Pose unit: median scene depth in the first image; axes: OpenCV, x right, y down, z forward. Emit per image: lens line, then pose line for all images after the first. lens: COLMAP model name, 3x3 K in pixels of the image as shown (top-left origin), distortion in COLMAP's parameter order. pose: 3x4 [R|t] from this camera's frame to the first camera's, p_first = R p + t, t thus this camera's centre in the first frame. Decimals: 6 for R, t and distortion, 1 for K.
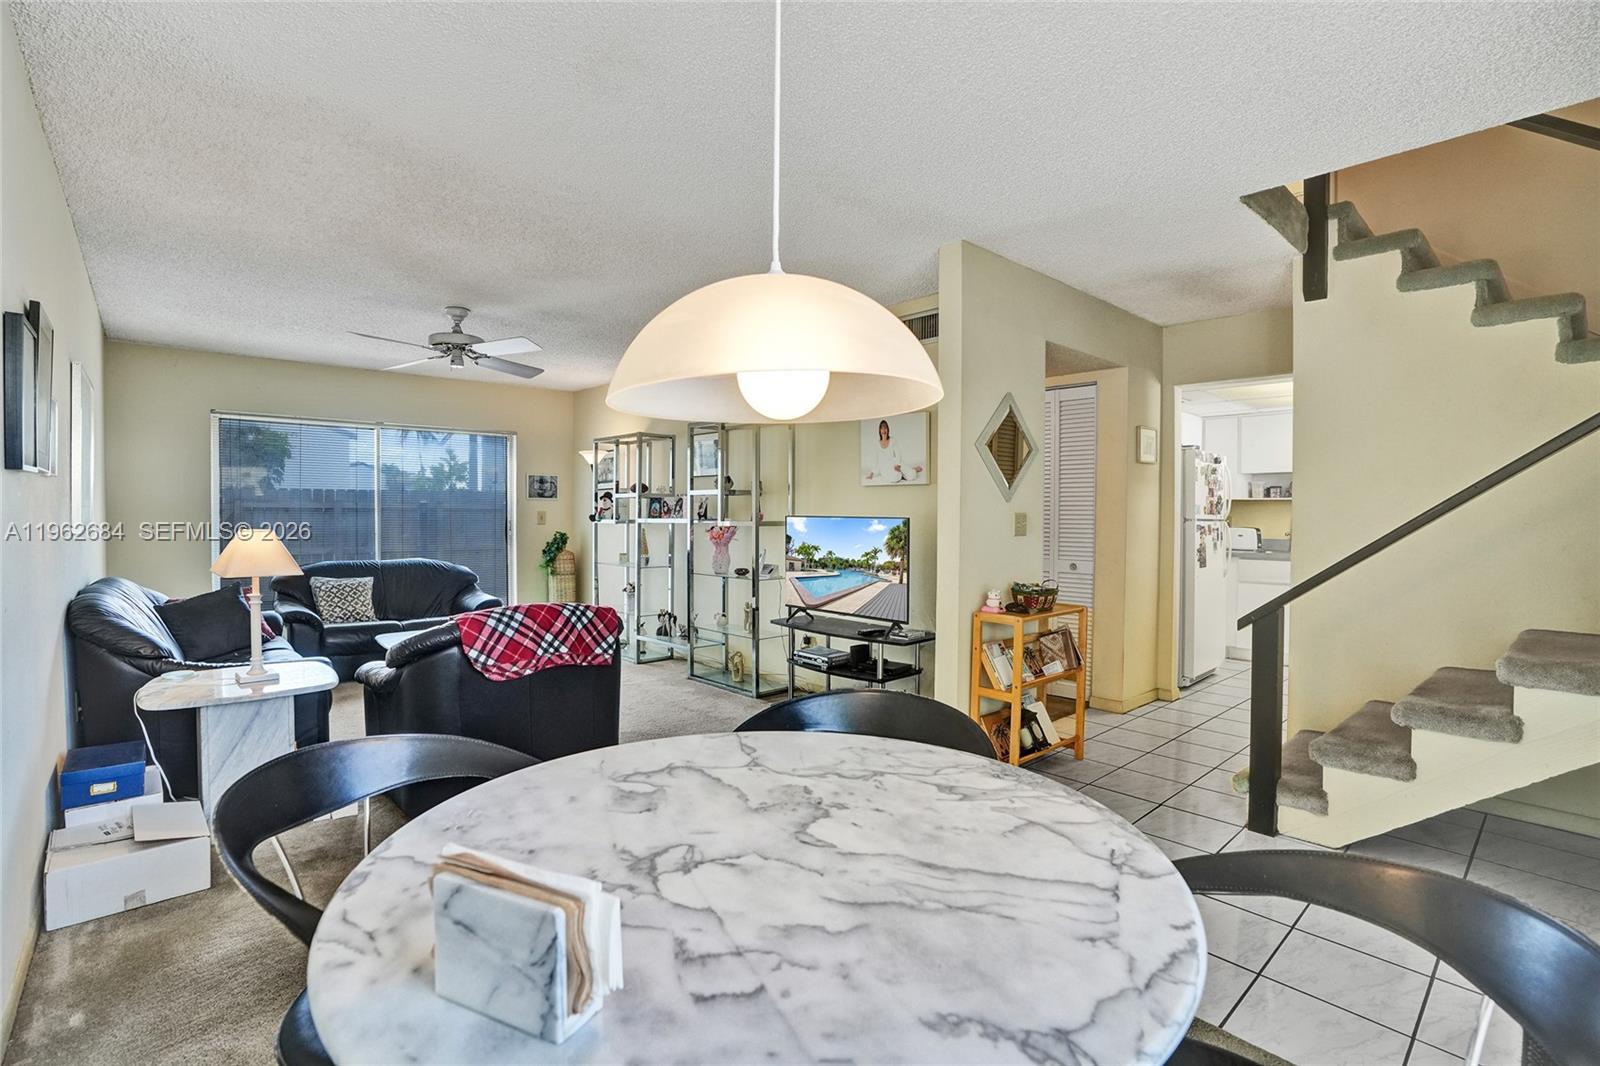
lens RADIAL K [[766.3, 0, 809.9], [0, 766.3, 524.3], [0, 0, 1]] dist [-0.031605, 0.007105]
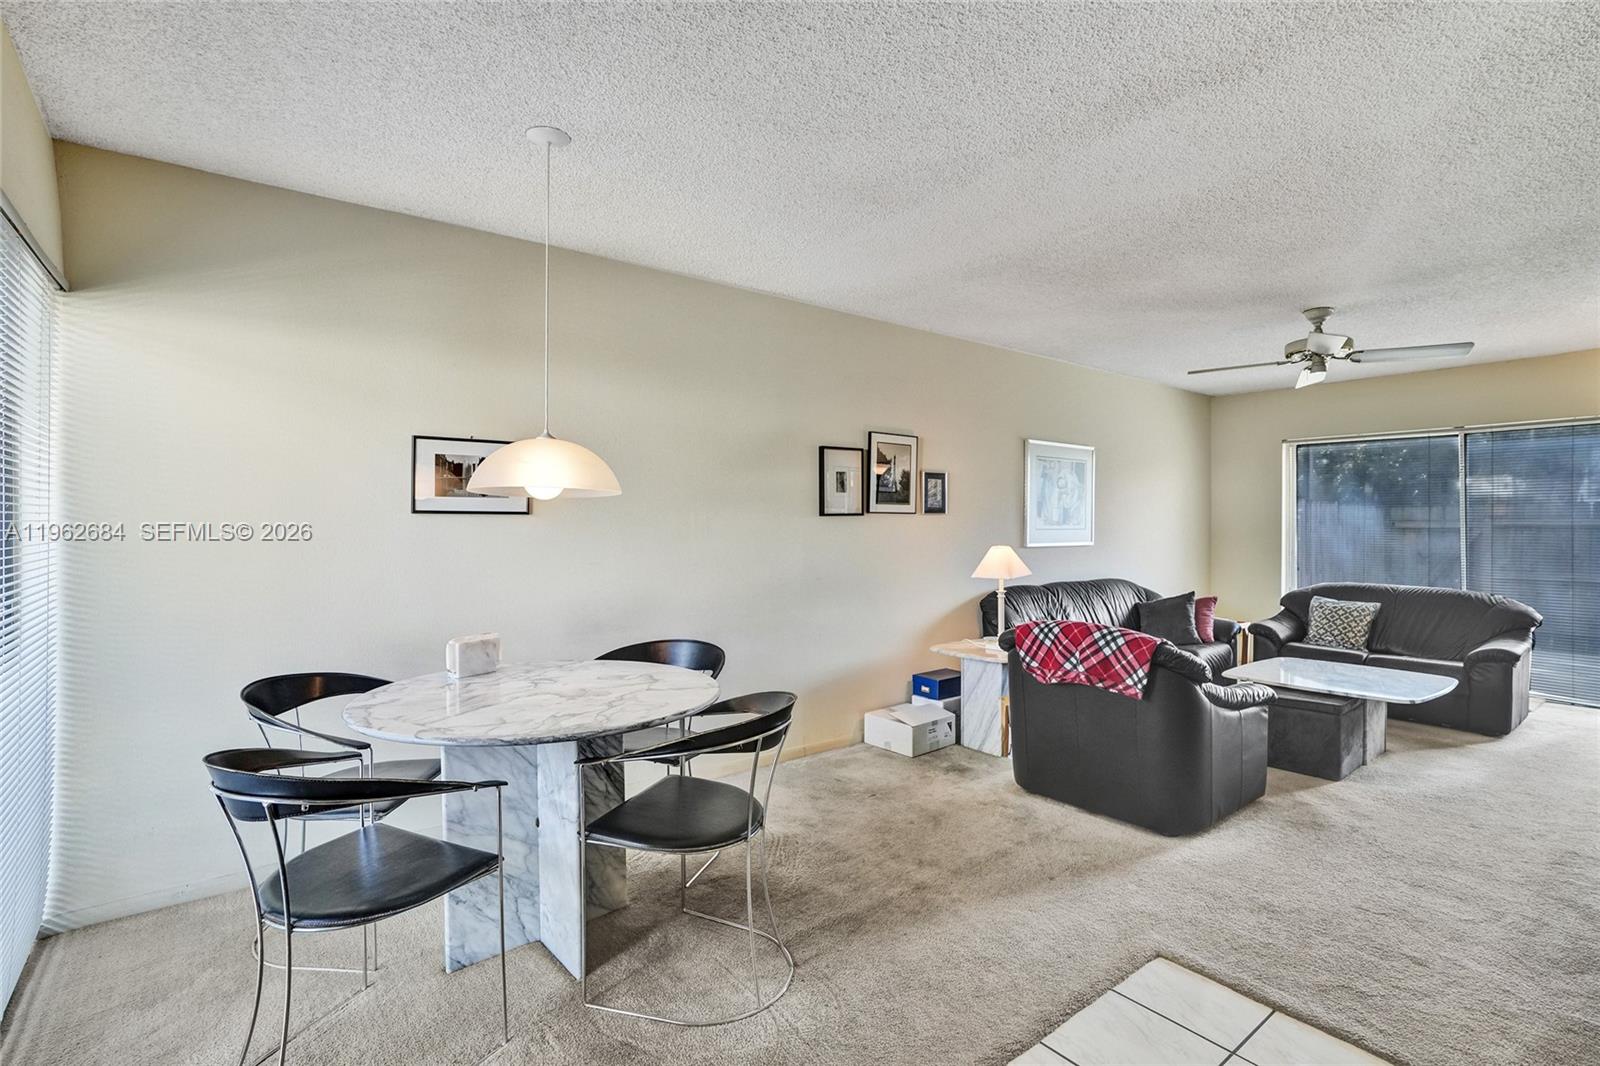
lens RADIAL K [[766.3, 0, 787.2], [0, 766.3, 531.3], [0, 0, 1]] dist [-0.031605, 0.007105]
pose [[-0.082948, 0.004319, -0.996545, 0.718870], [-0.012175, 0.999912, 0.005347, -0.023905], [0.996480, 0.012576, -0.082888, 0.653541]]
